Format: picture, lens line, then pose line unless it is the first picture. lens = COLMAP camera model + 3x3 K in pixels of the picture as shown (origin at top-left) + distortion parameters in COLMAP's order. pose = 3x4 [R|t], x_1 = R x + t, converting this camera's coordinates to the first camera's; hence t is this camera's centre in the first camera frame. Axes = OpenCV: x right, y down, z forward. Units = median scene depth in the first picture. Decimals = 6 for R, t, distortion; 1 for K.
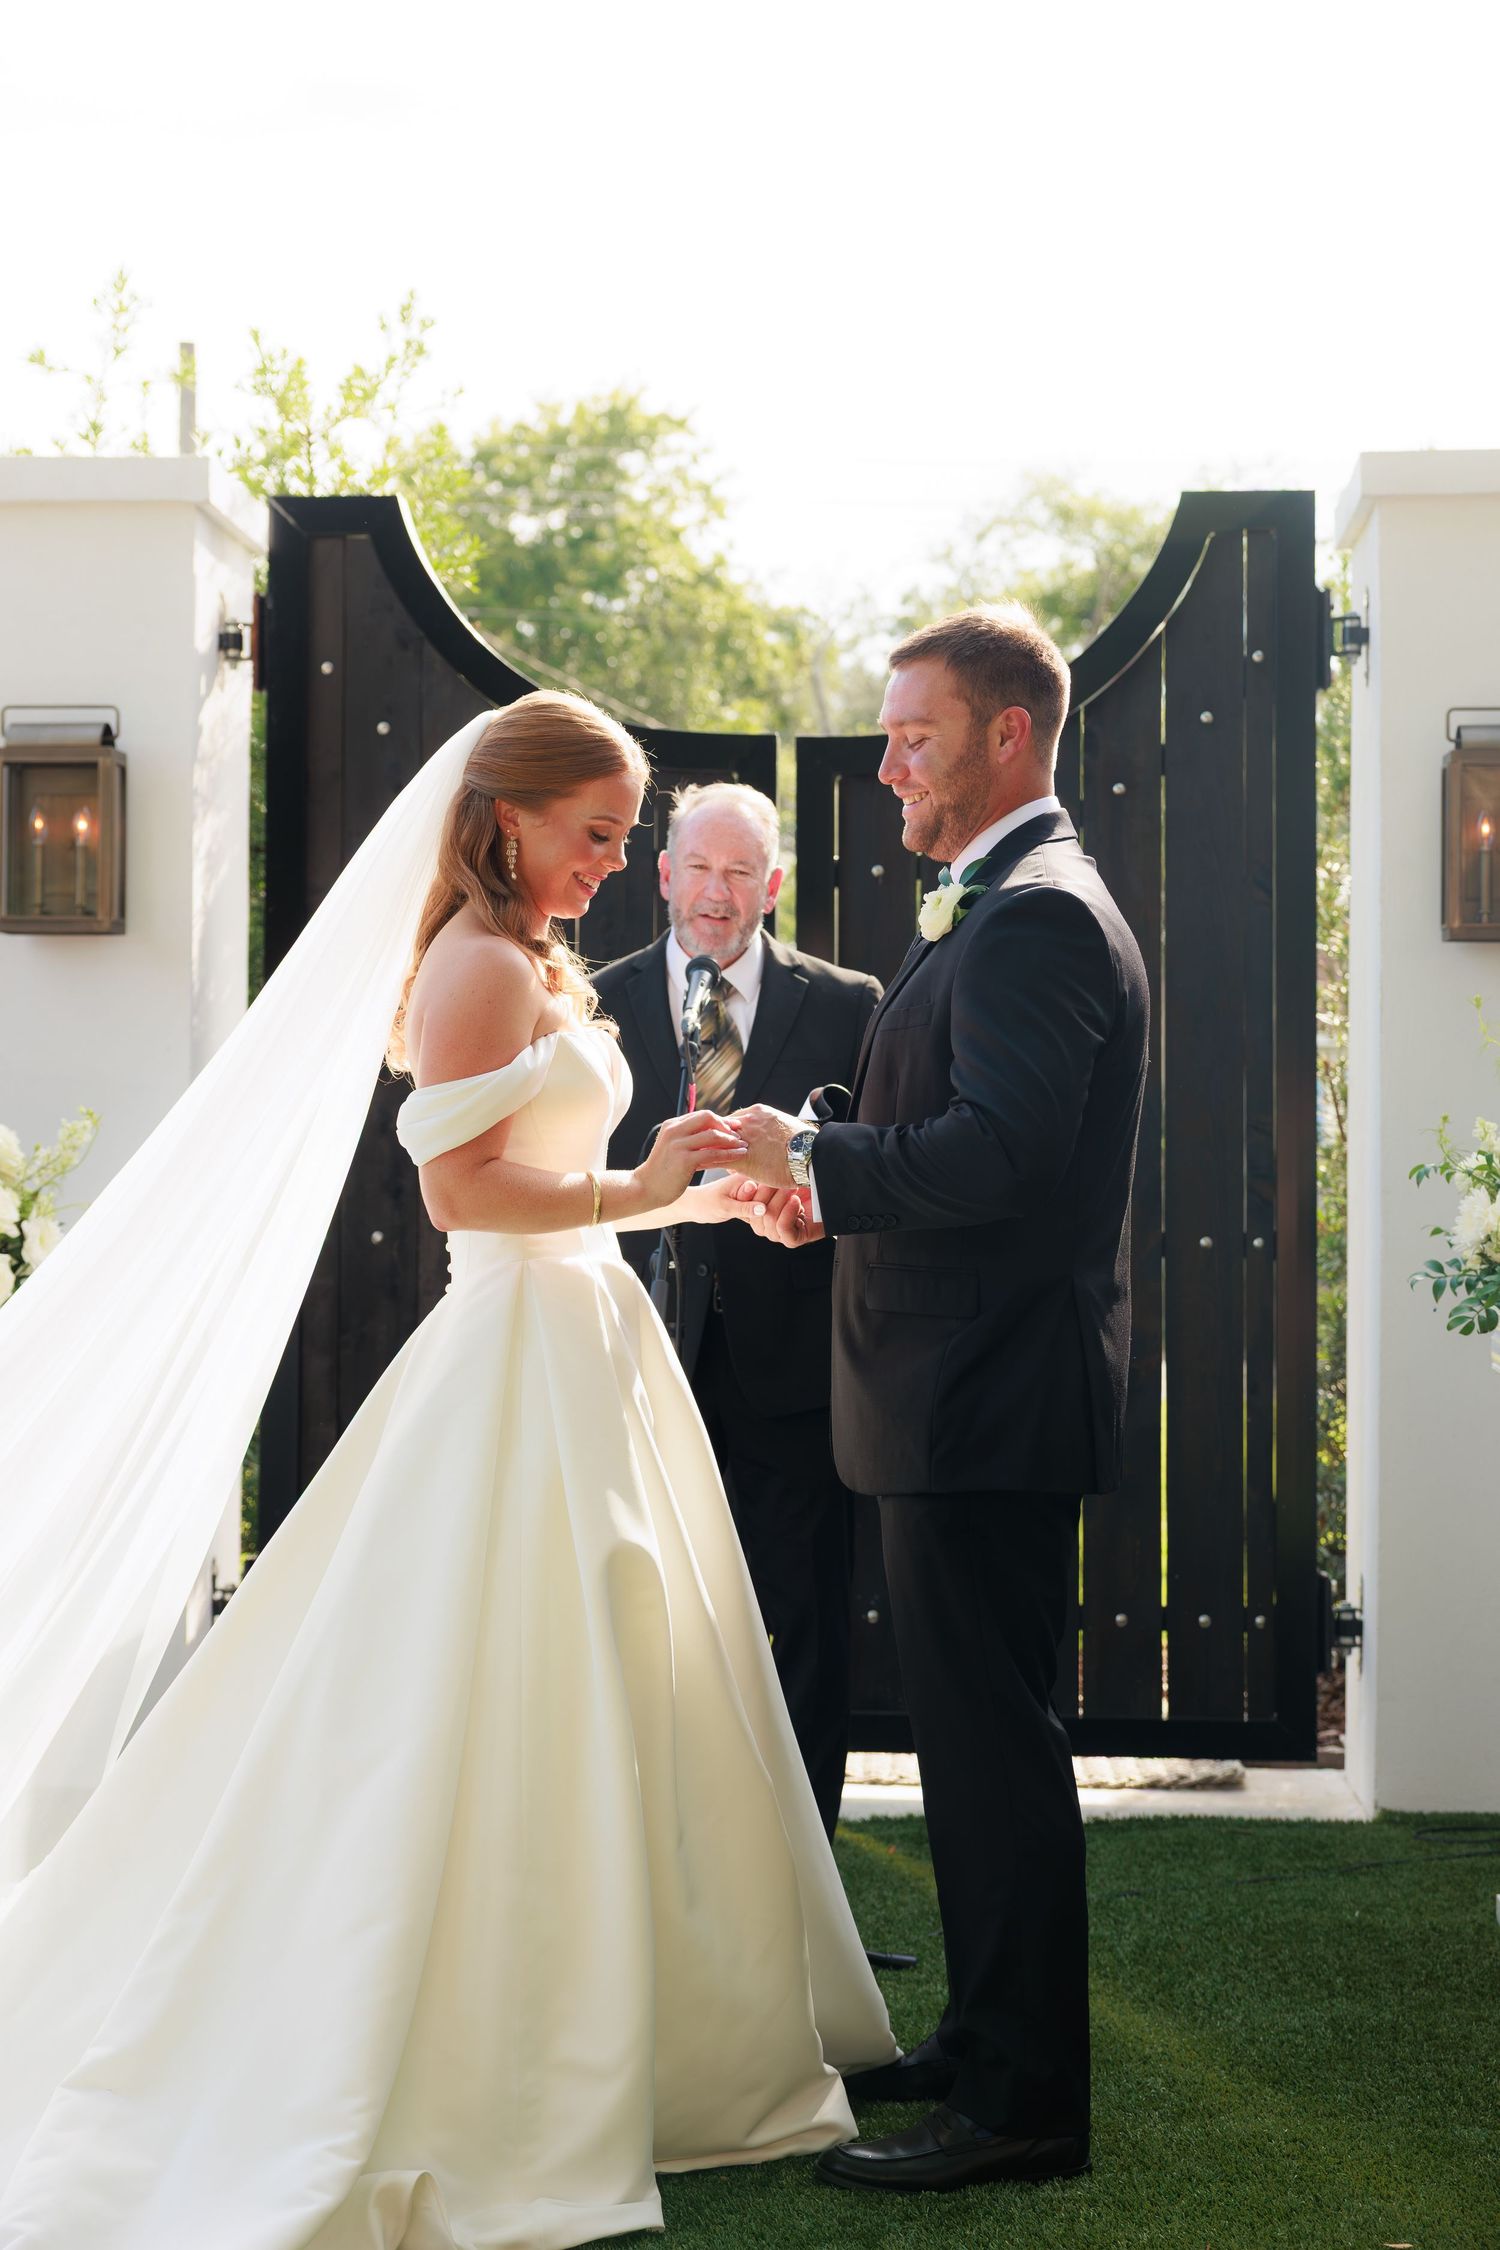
lens RADIAL K [[3090.4, 0, 754.2], [0, 3090.4, 1126.8], [0, 0, 1]] dist [0.016294, -0.004447]
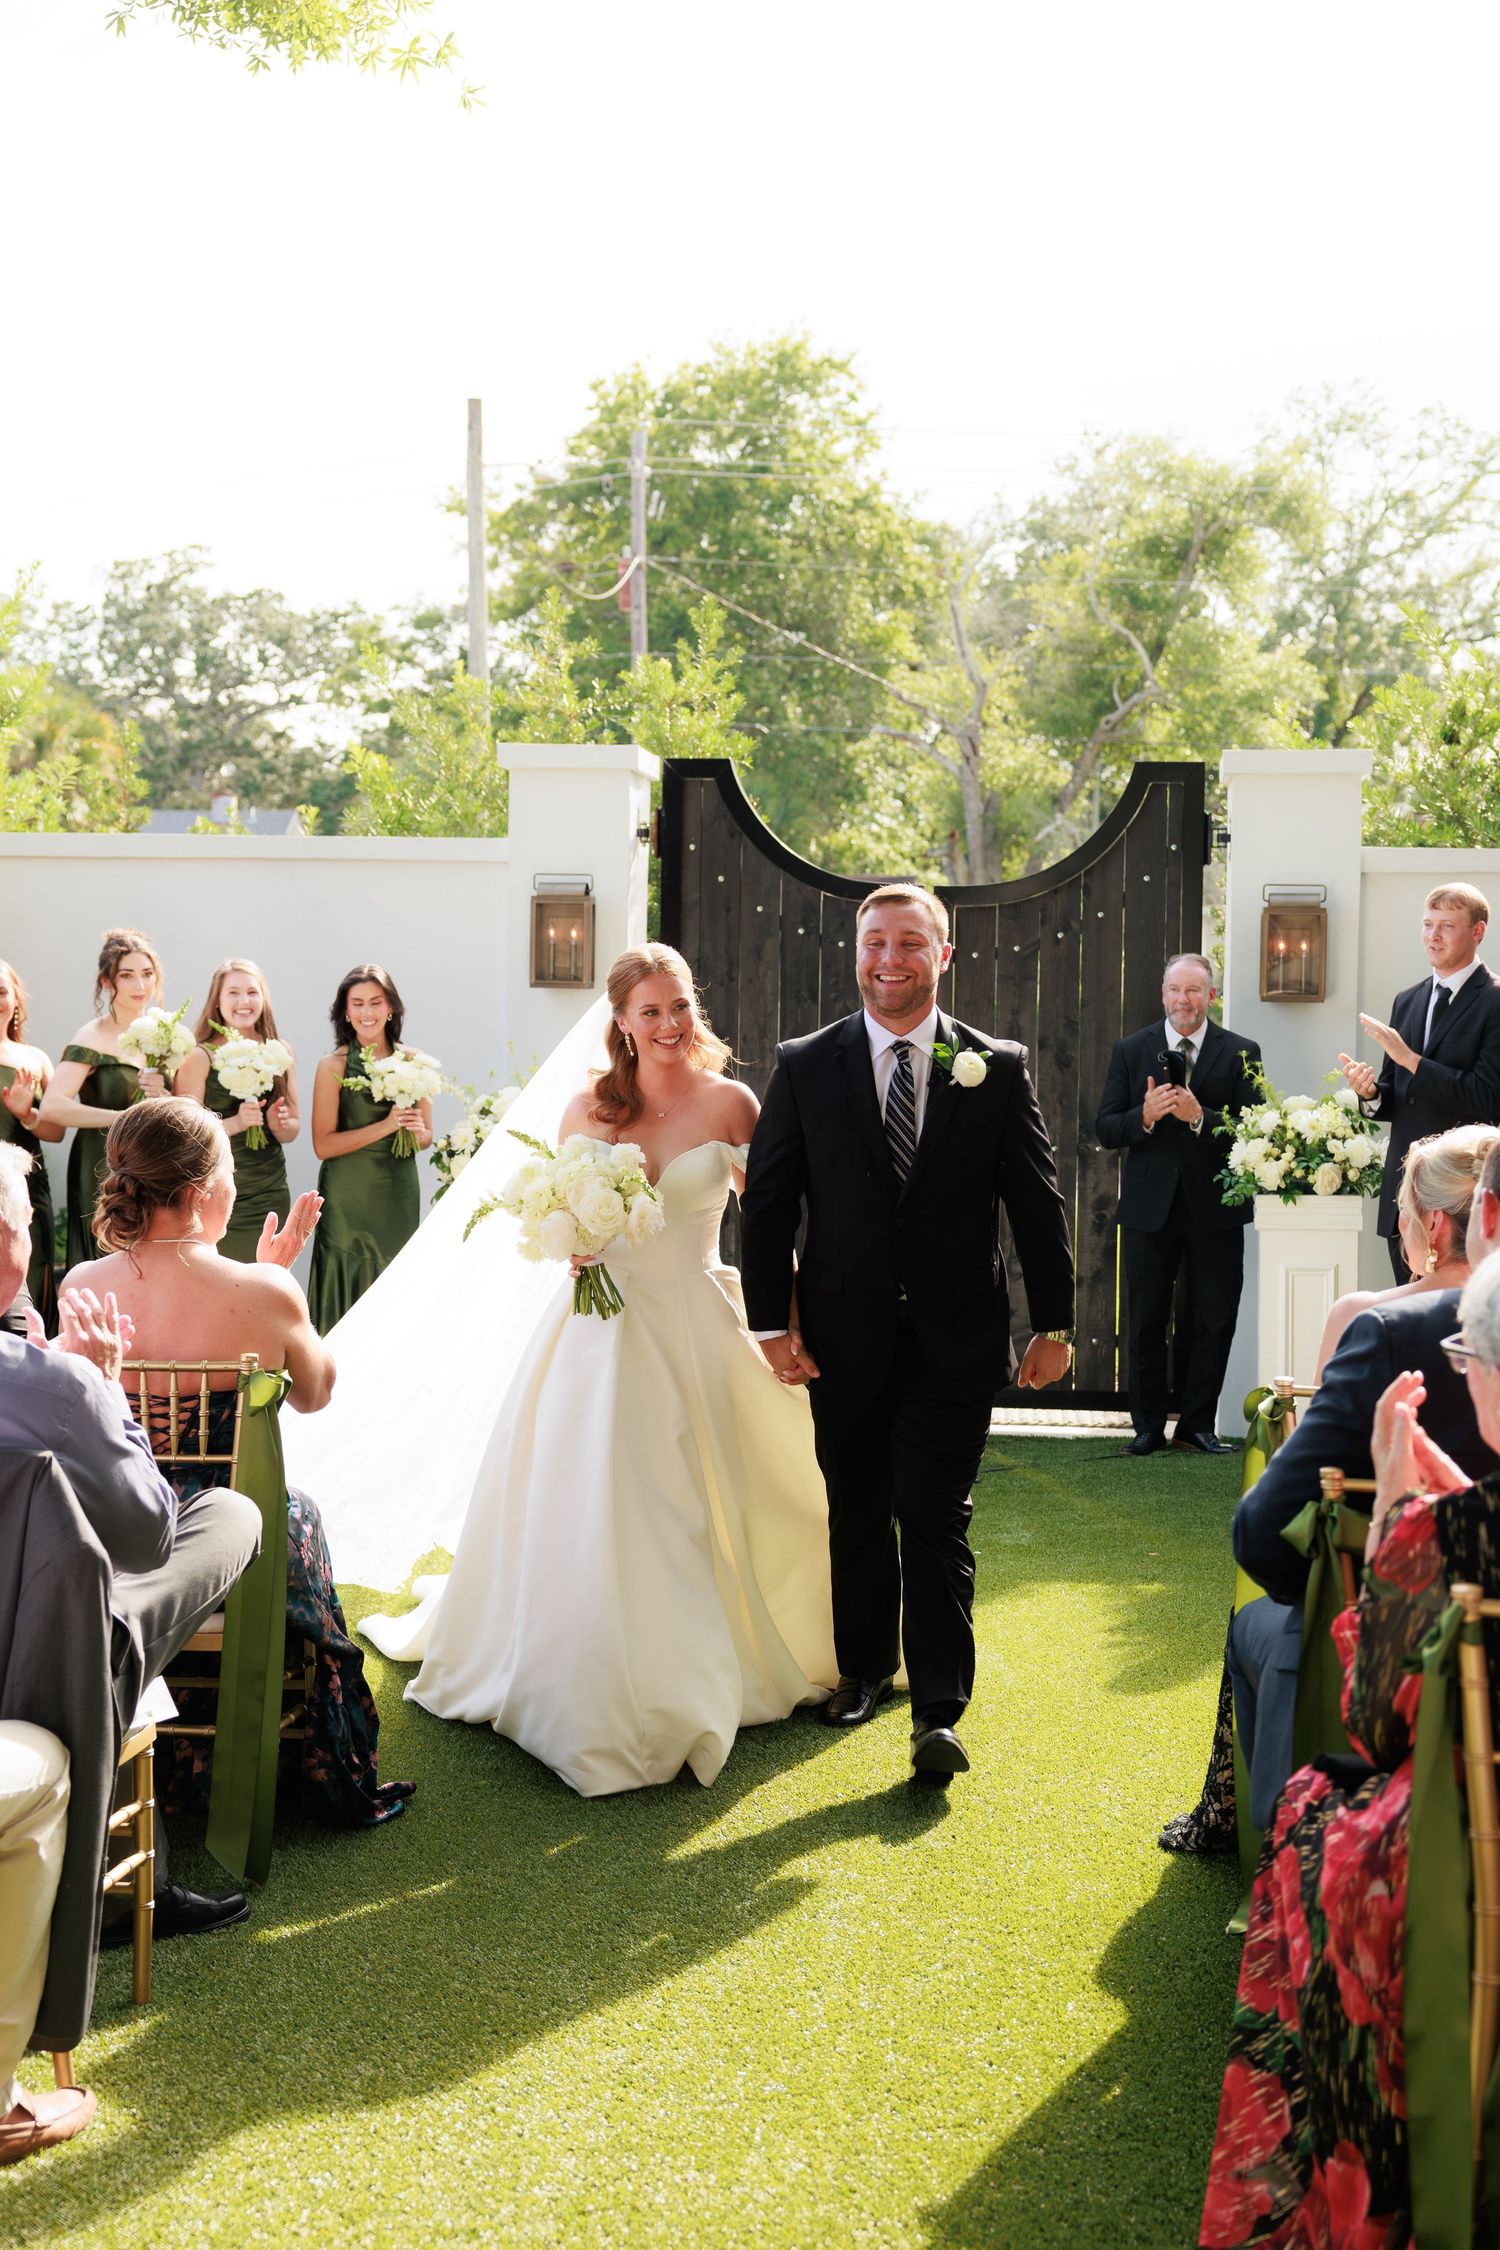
lens RADIAL K [[2794.7, 0, 750.4], [0, 2794.7, 1092.0], [0, 0, 1]] dist [0.019429, 0.011152]
pose [[0.998607, 0.012028, -0.051372, -0.009936], [-0.009483, 0.998730, 0.049490, -0.081968], [0.051902, -0.048934, 0.997453, -0.755248]]
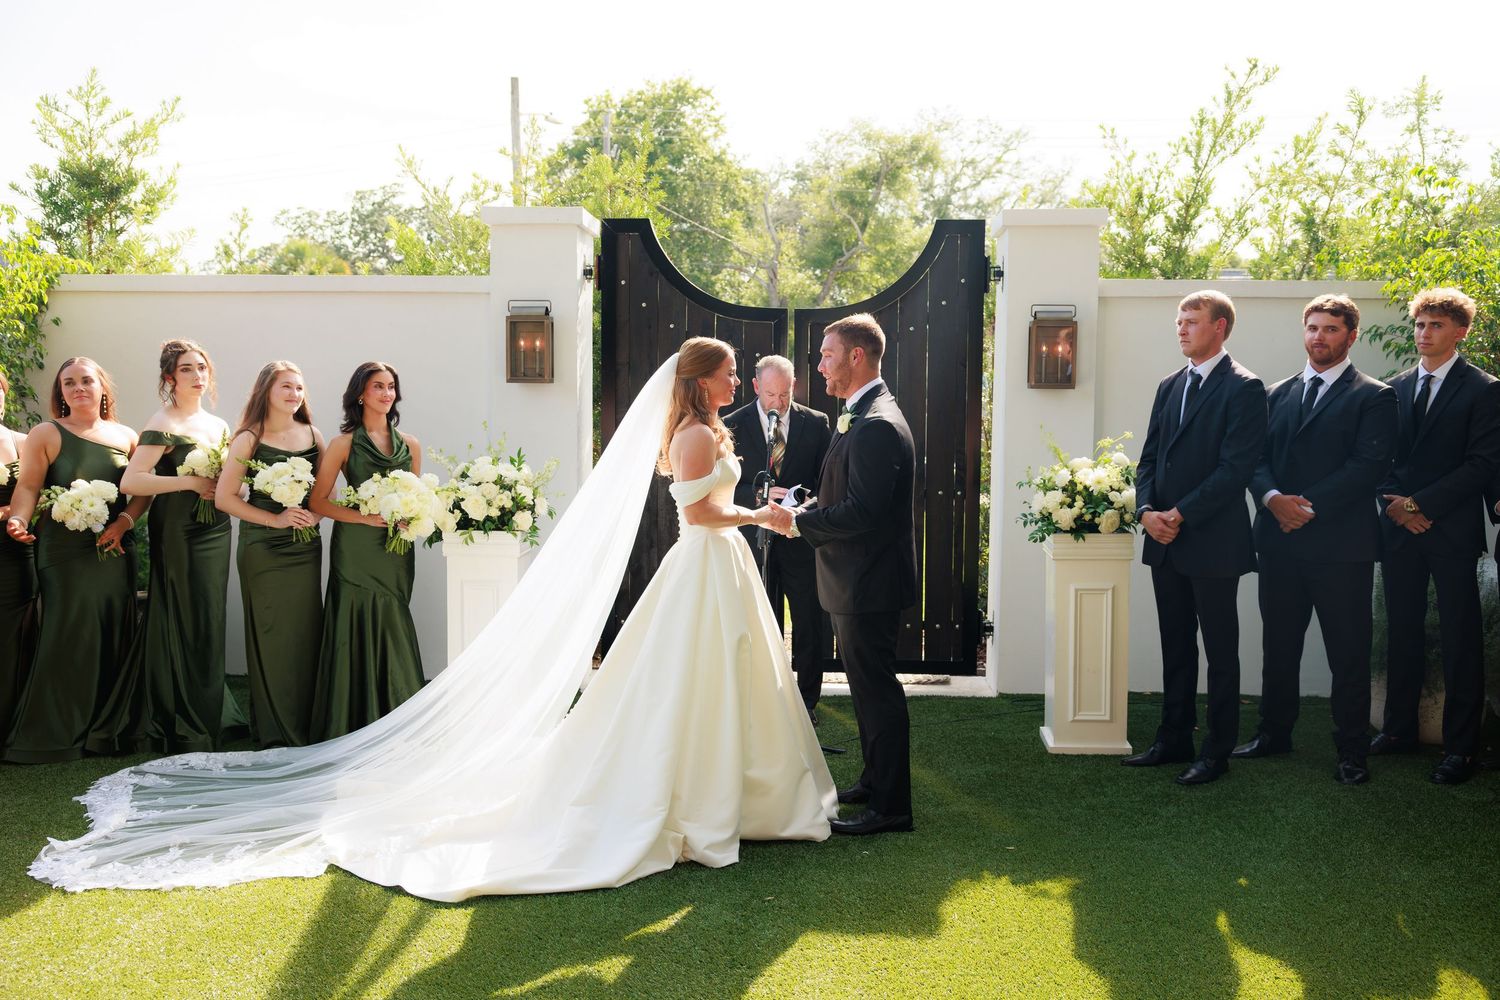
lens RADIAL K [[1270.2, 0, 752.9], [0, 1270.2, 502.0], [0, 0, 1]] dist [-0.004604, -0.000351]
pose [[0.999870, 0.001055, 0.016062, -0.041386], [-0.002583, 0.995432, 0.095440, -0.062426], [-0.015888, -0.095469, 0.995306, -0.139346]]
